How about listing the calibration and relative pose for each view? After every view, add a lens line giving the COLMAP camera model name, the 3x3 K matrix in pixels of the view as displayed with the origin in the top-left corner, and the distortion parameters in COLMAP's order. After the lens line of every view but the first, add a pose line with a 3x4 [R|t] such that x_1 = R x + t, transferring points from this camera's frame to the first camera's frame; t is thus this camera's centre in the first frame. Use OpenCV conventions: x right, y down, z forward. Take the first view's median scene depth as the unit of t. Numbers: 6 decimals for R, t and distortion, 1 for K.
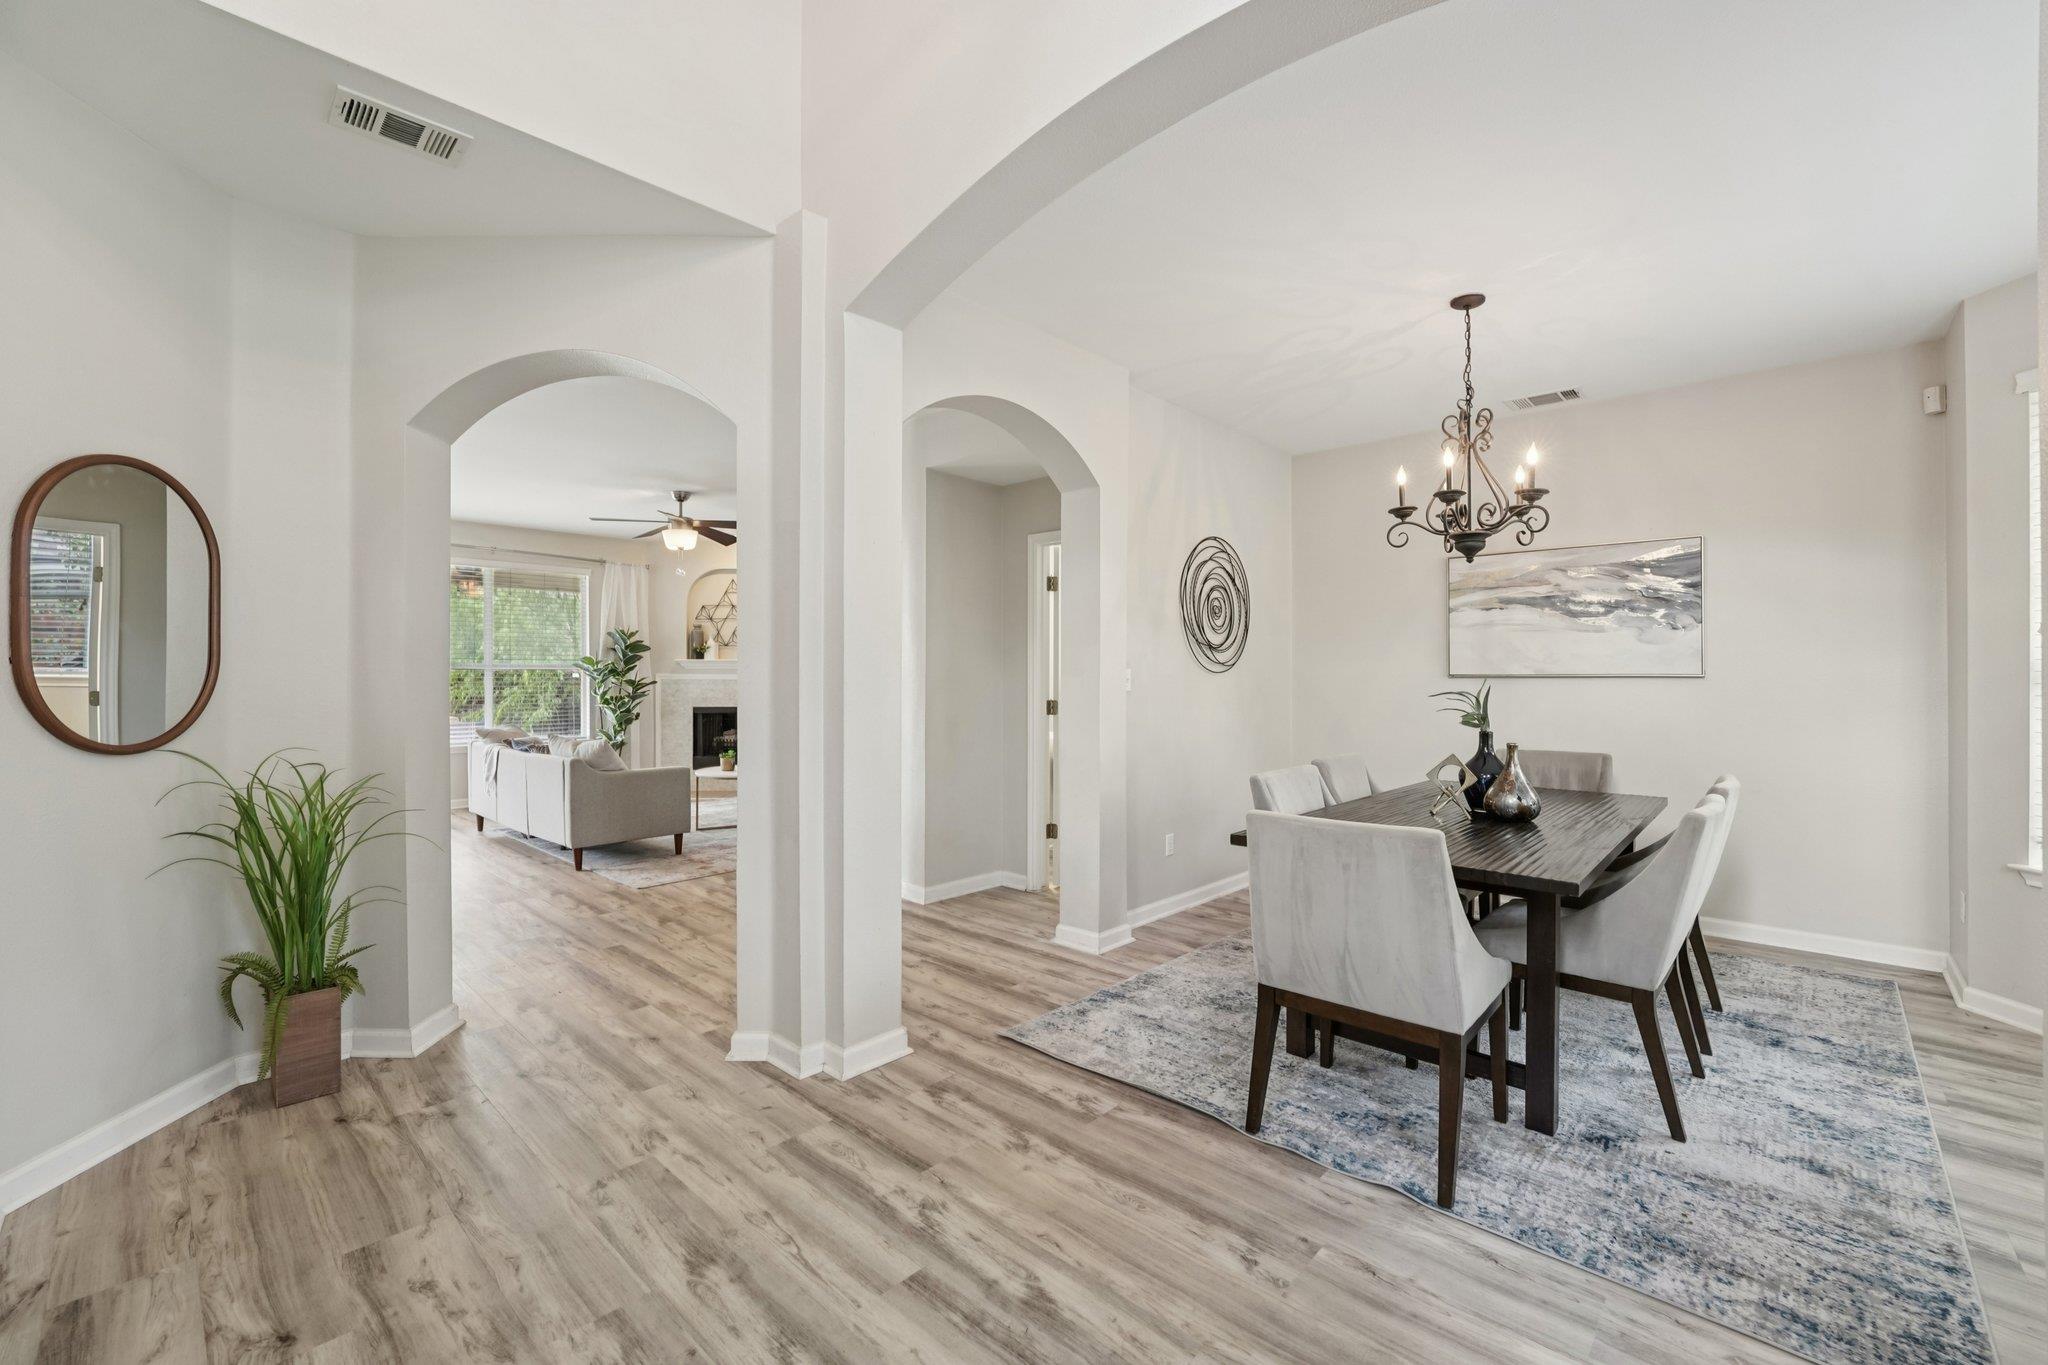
lens RADIAL K [[833.0, 0, 1029.9], [0, 833.0, 673.4], [0, 0, 1]] dist [-0.017088, -0.000182]
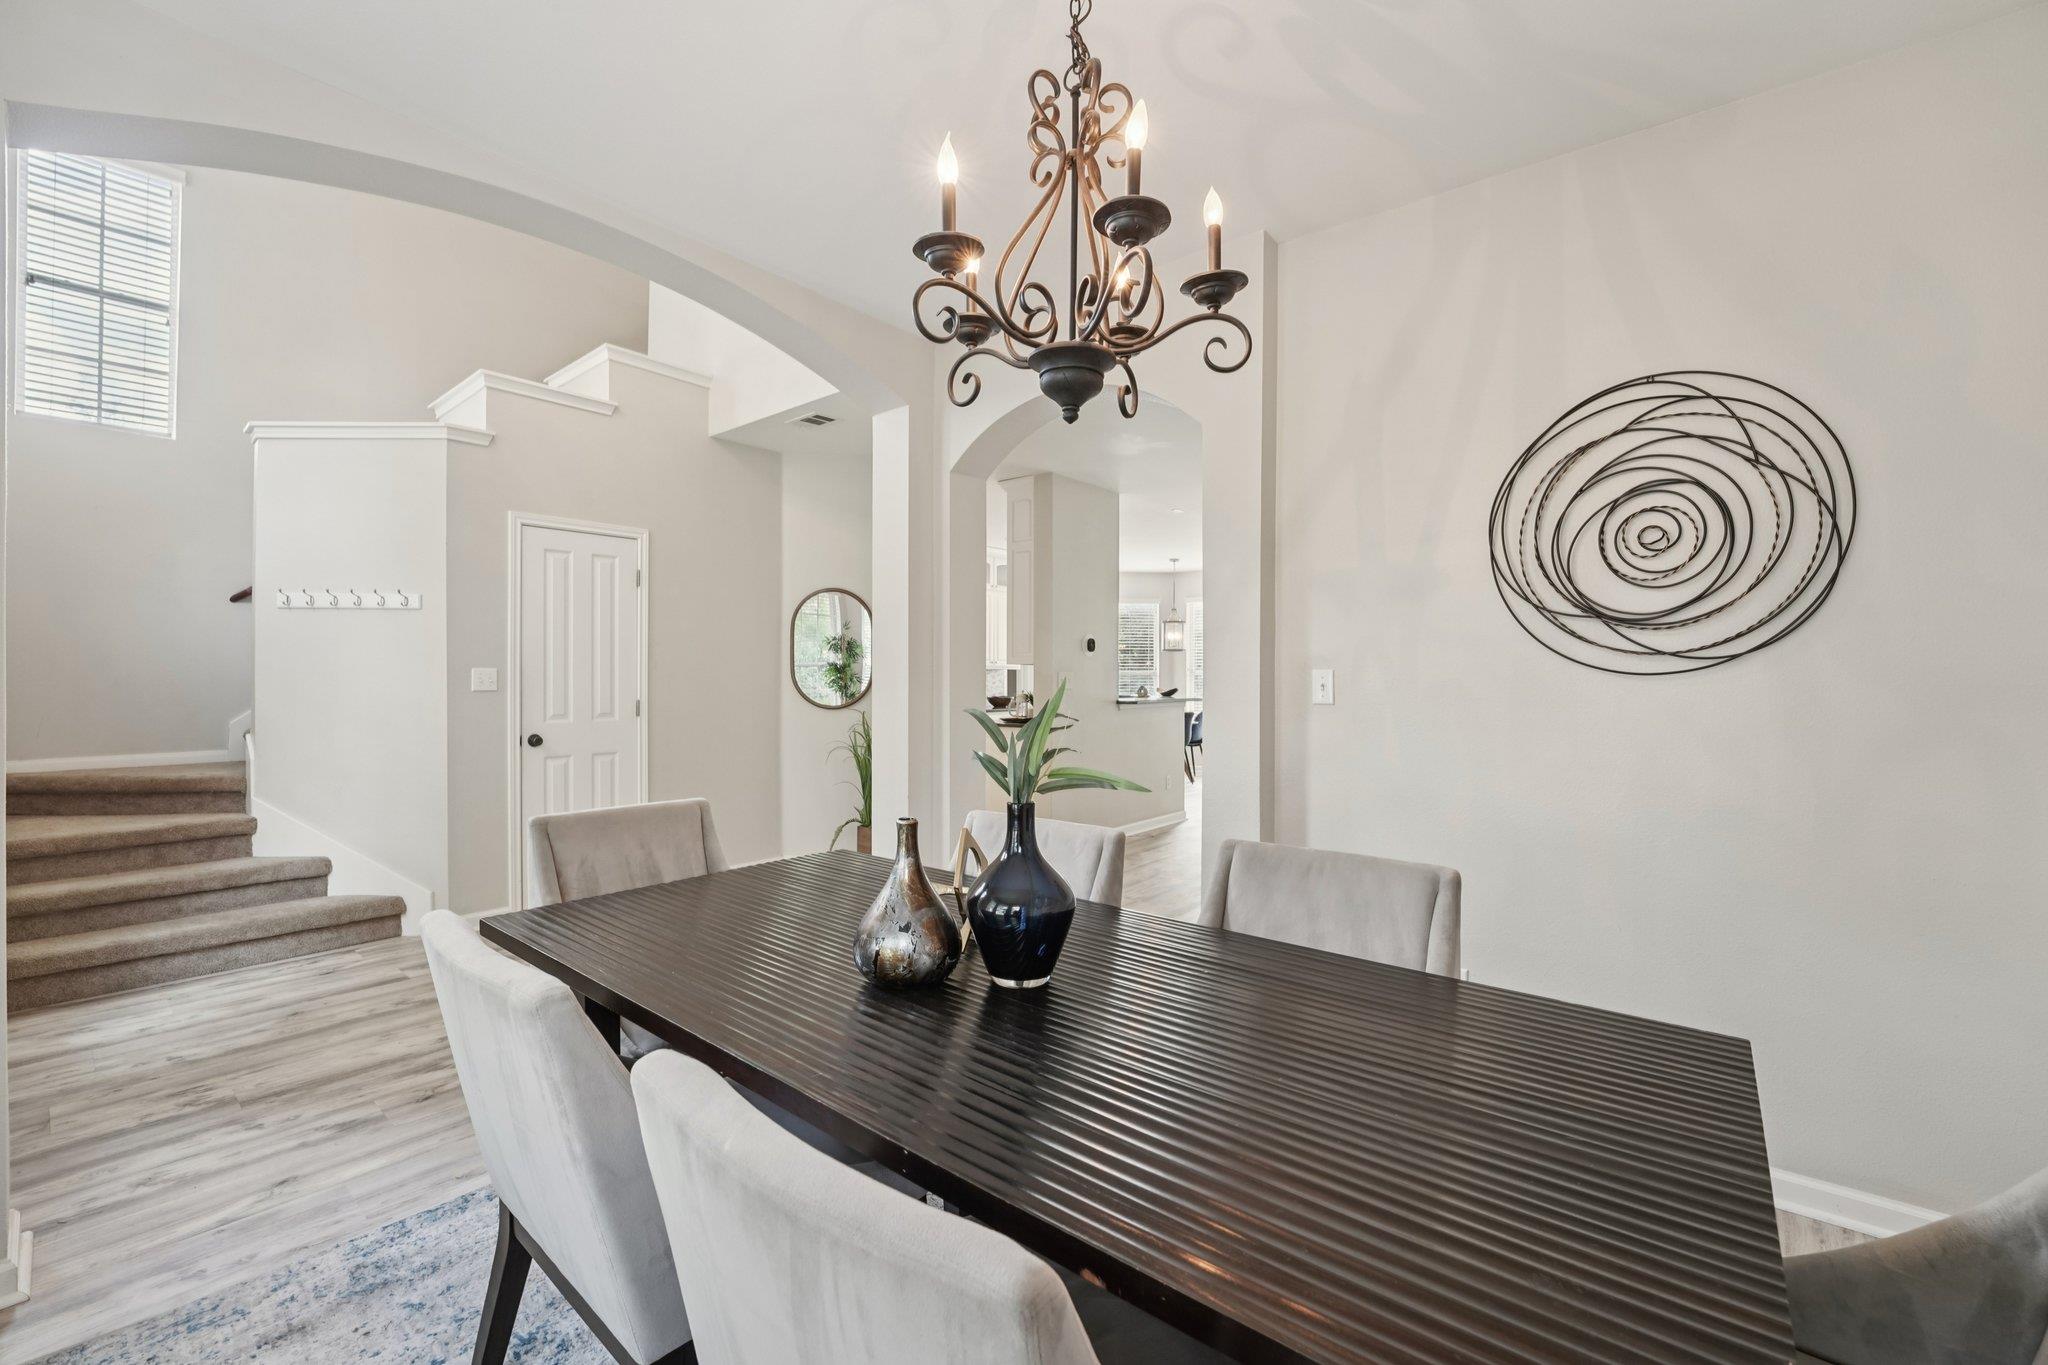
lens RADIAL K [[833.0, 0, 1029.9], [0, 833.0, 675.2], [0, 0, 1]] dist [-0.017088, -0.000182]
pose [[0.064773, 0.004175, -0.997891, 0.676062], [-0.002794, 0.999988, 0.004002, -0.001205], [0.997896, 0.002529, 0.064784, 0.657567]]
